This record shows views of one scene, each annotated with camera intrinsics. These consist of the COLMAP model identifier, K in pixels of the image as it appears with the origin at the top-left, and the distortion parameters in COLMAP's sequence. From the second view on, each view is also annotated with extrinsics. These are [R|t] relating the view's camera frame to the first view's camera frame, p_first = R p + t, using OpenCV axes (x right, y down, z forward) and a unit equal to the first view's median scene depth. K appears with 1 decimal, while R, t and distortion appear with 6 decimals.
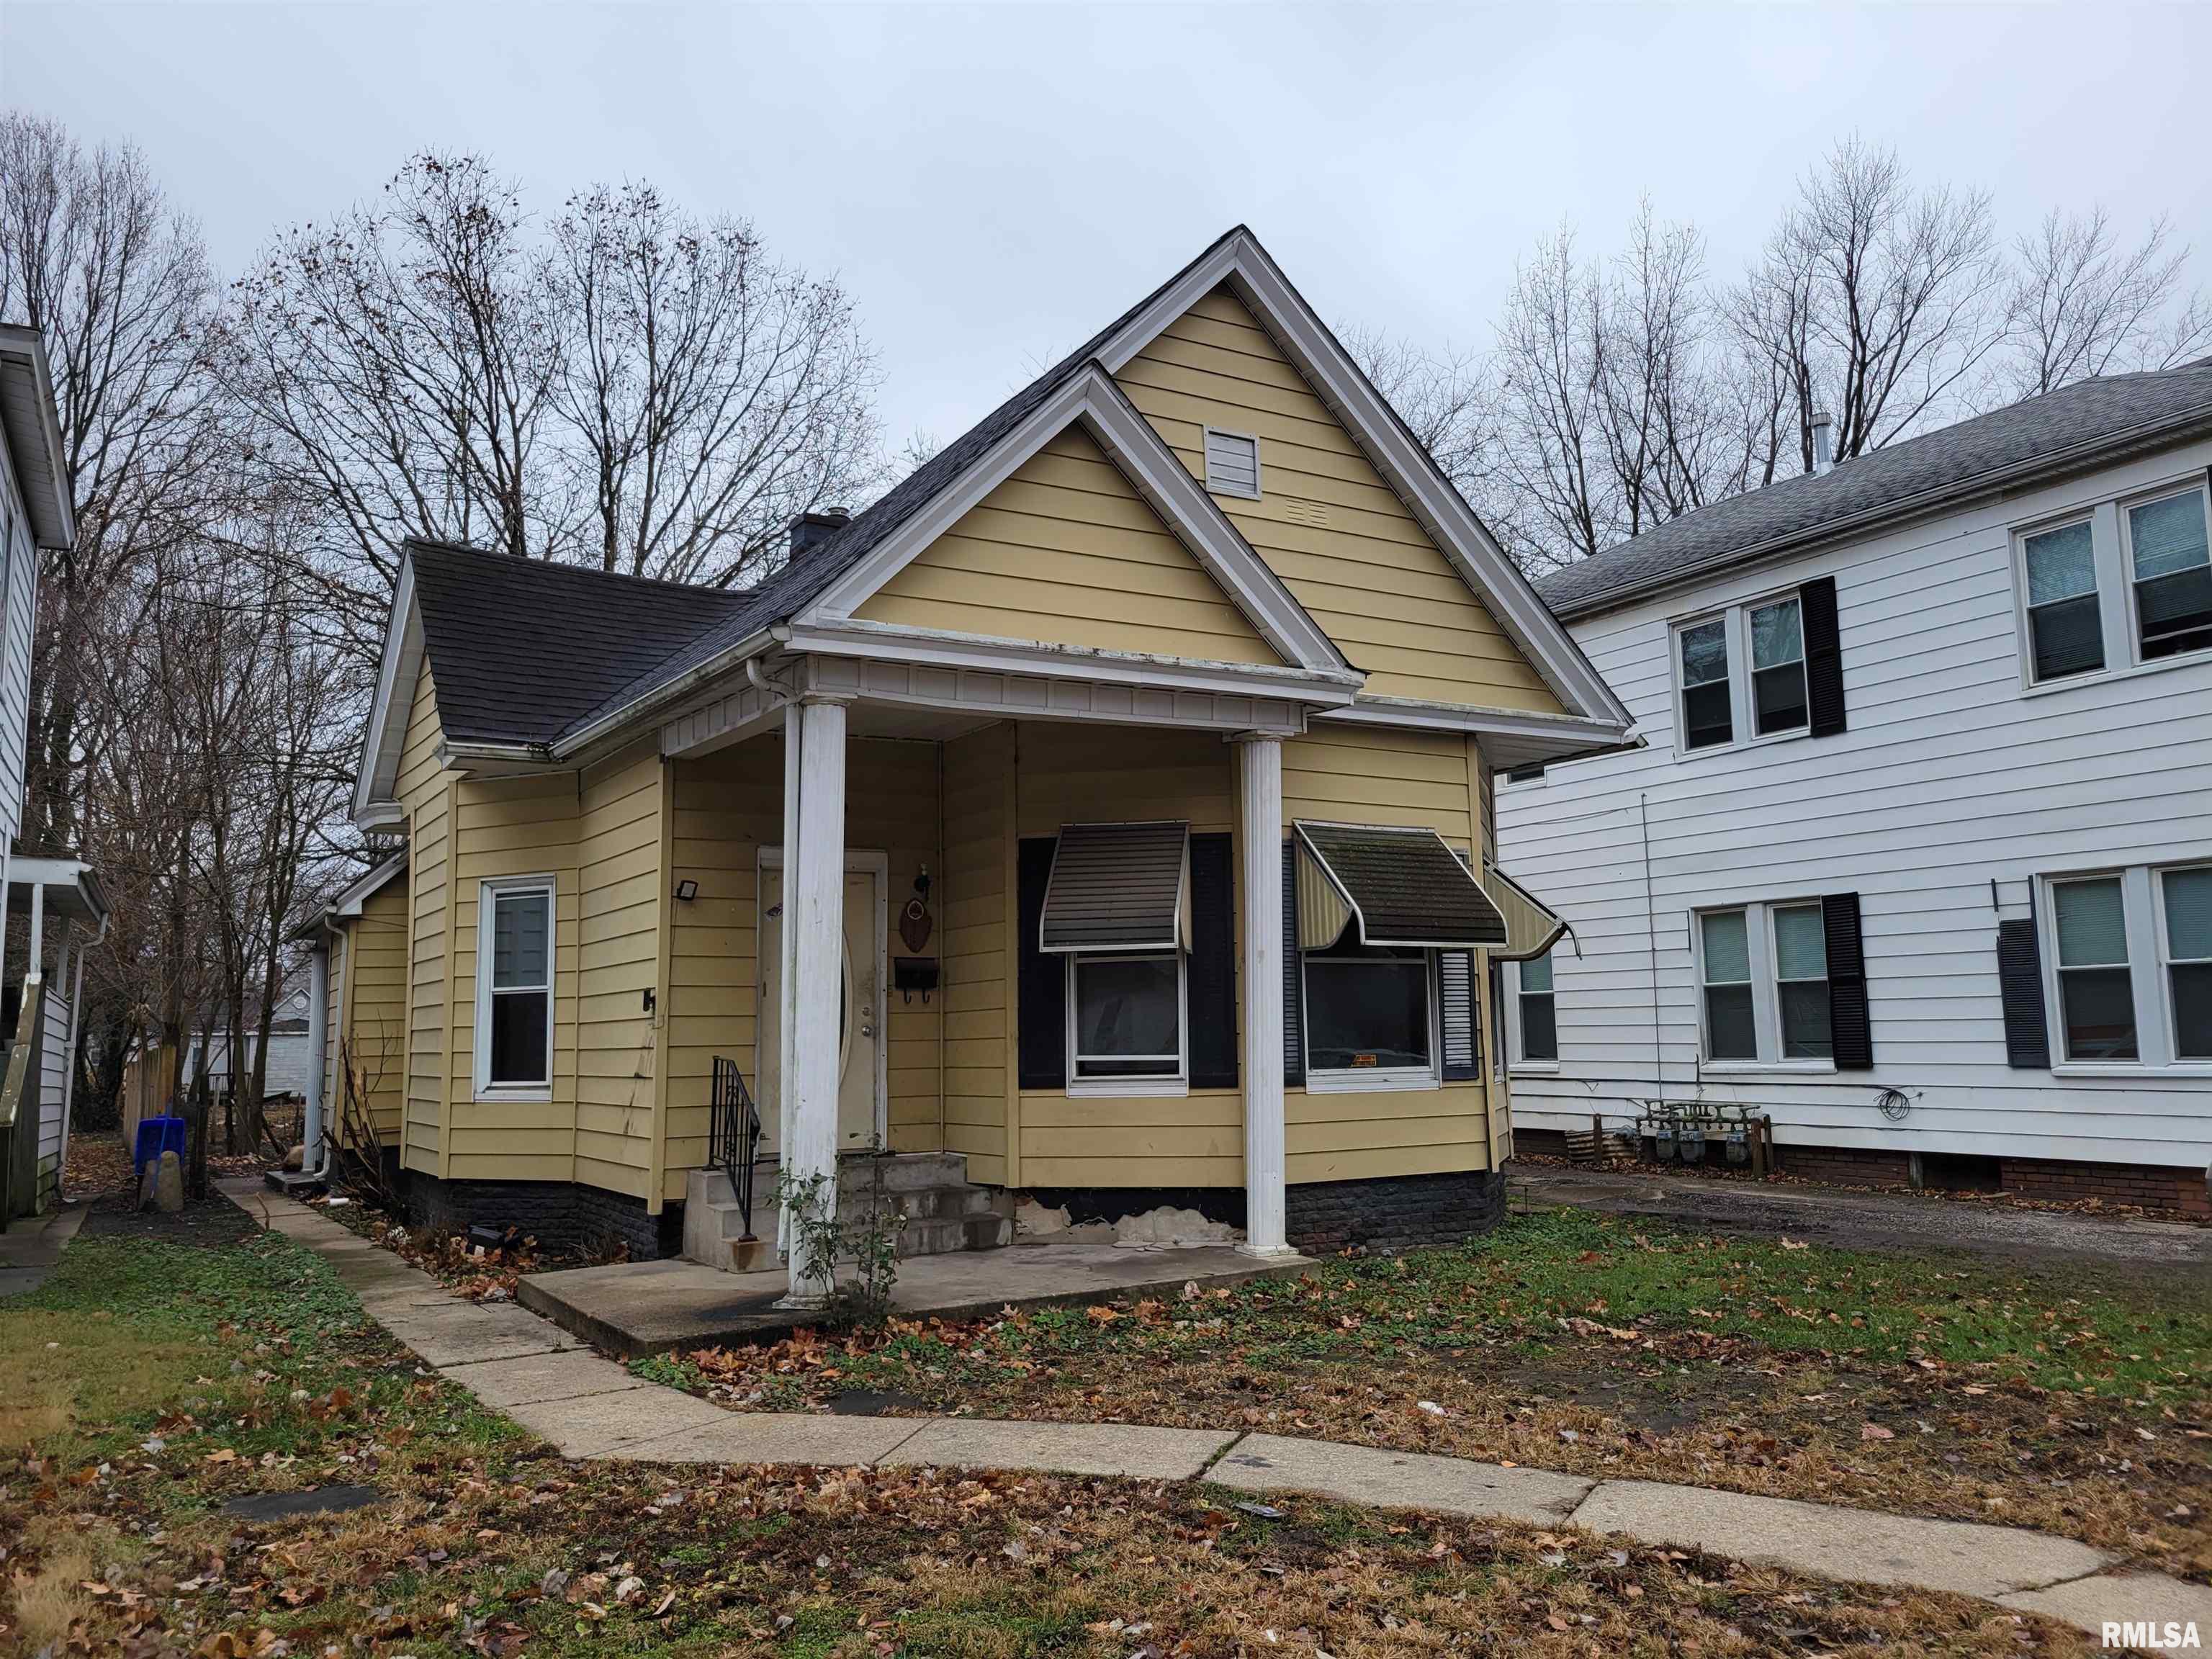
lens RADIAL K [[1667.4, 0, 1106.0], [0, 1667.4, 829.5], [0, 0, 1]] dist [0.030451, -0.001165]
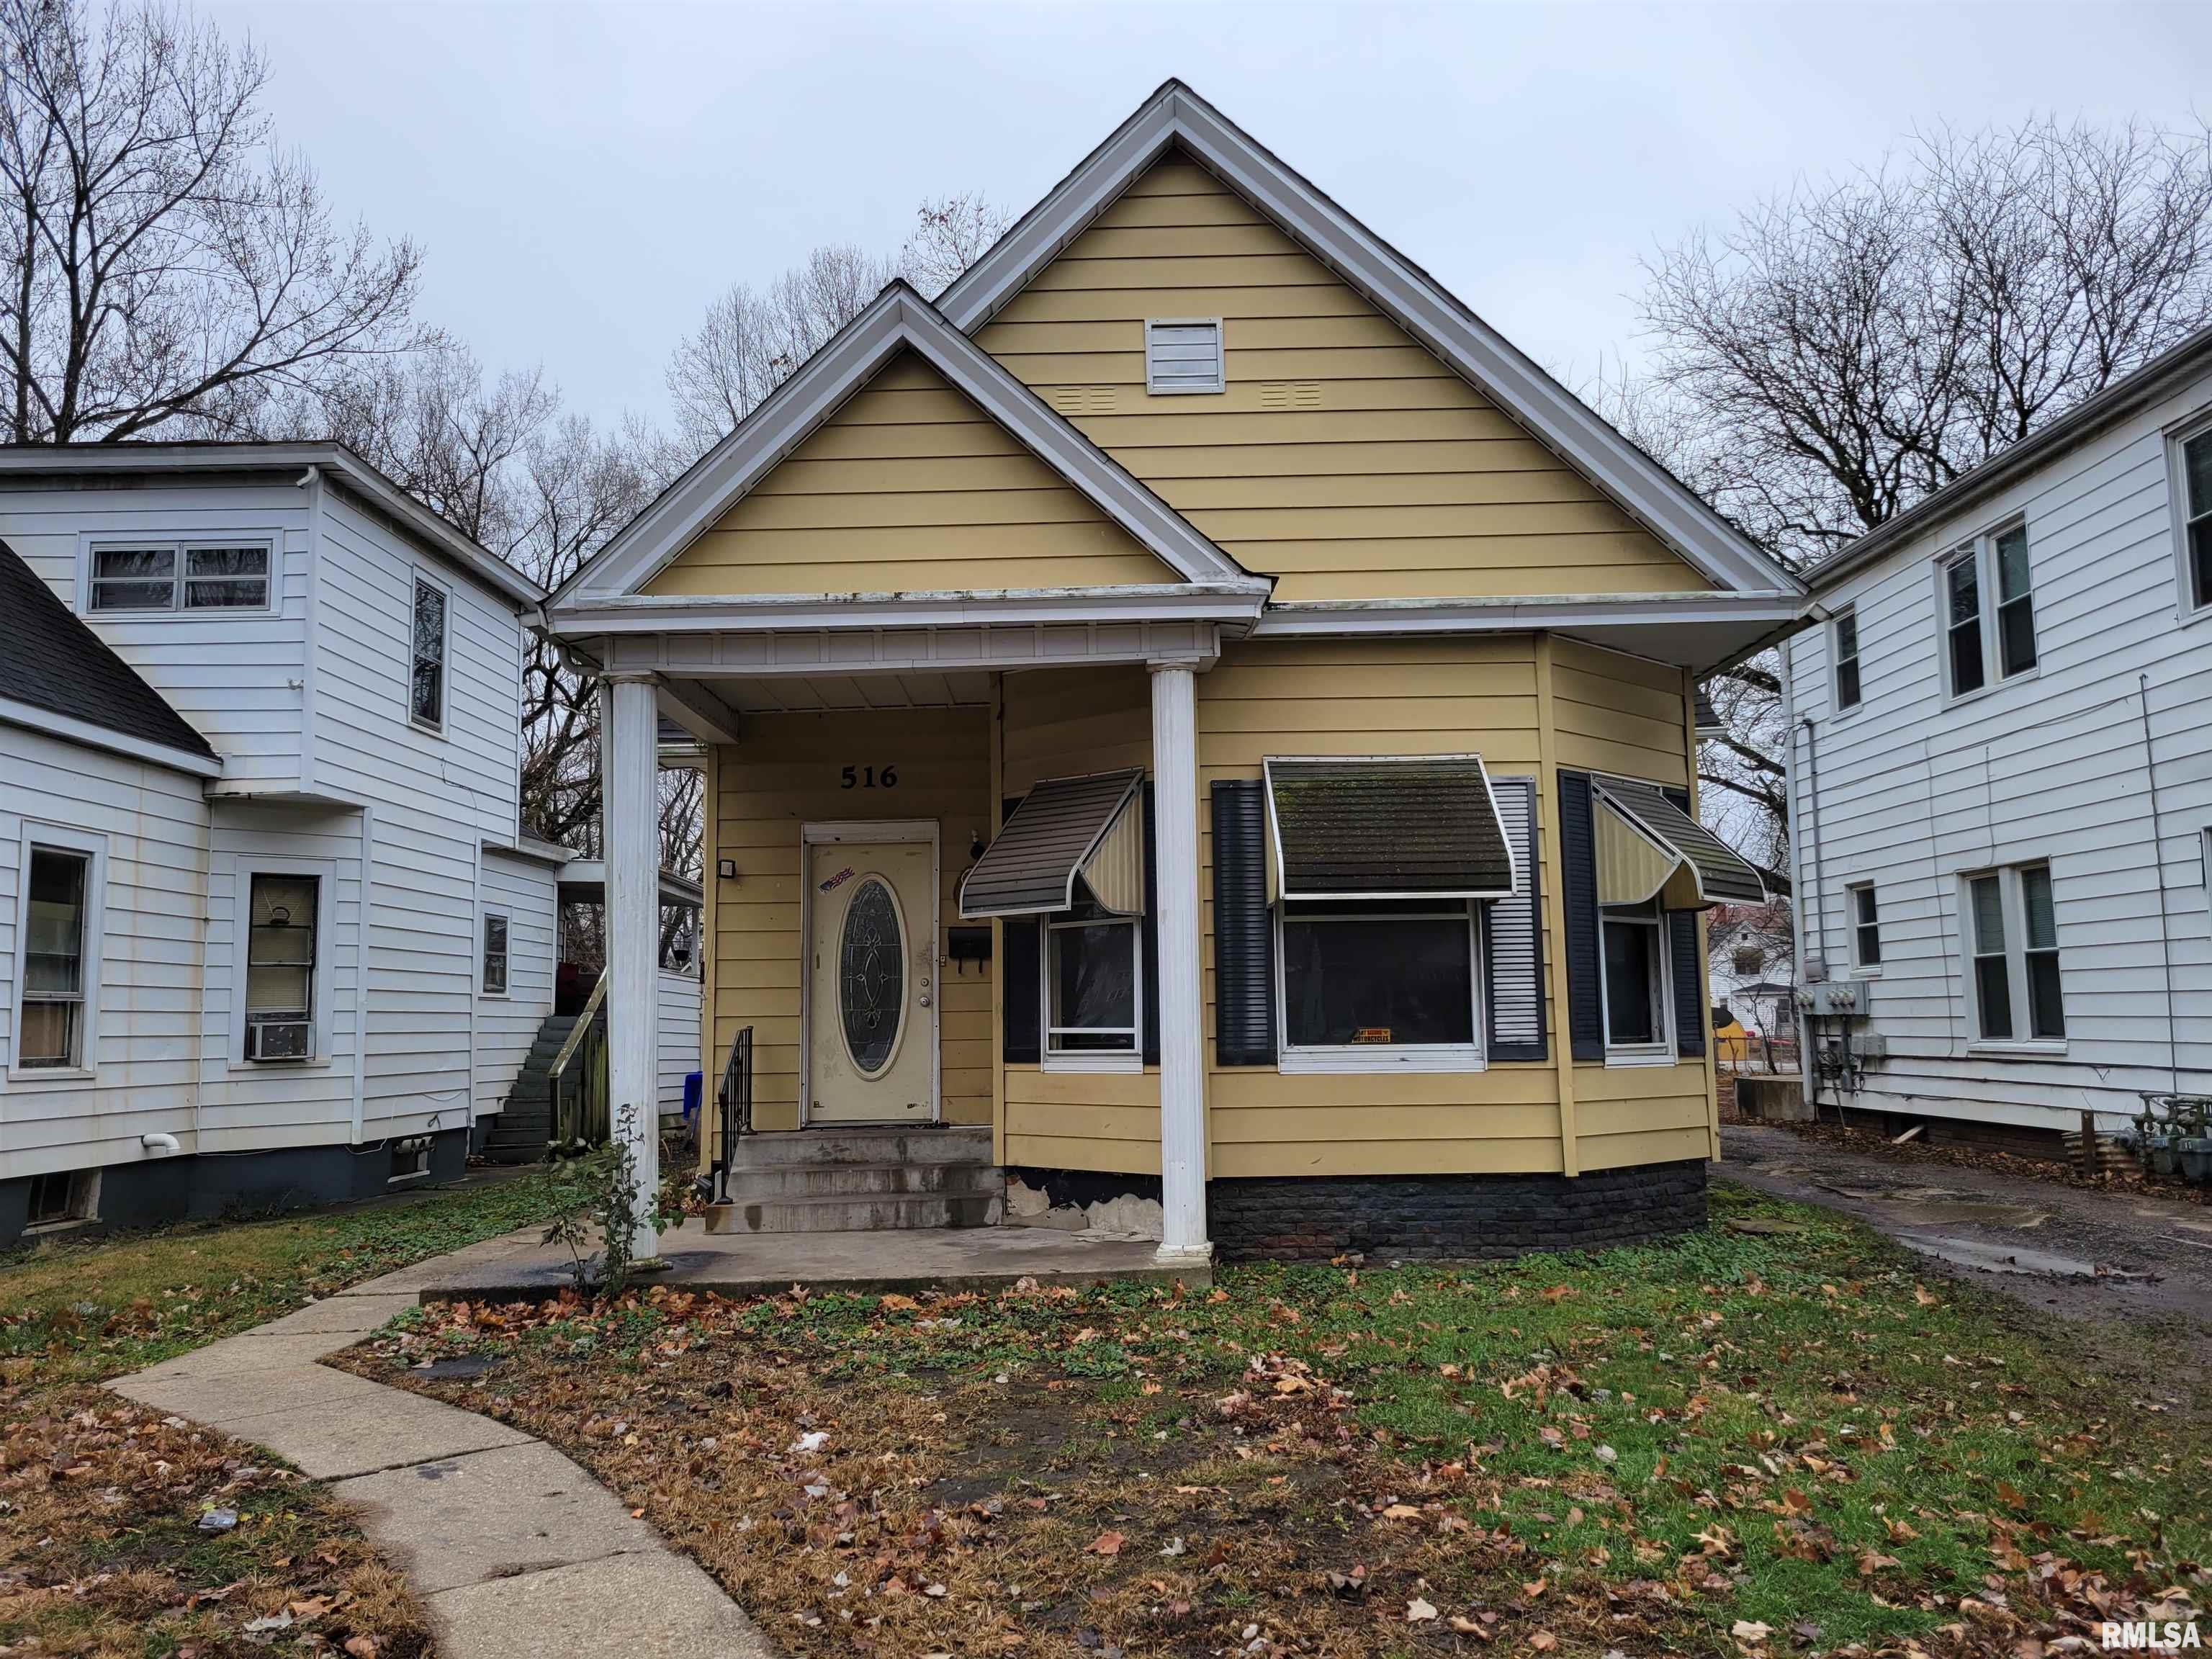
lens RADIAL K [[1645.5, 0, 1104.3], [0, 1645.5, 850.4], [0, 0, 1]] dist [0.051722, -0.039976]
pose [[0.859341, -0.048883, -0.509062, 0.482490], [0.063978, 0.997877, 0.012180, 0.027215], [0.507386, -0.043036, 0.860644, 0.226896]]
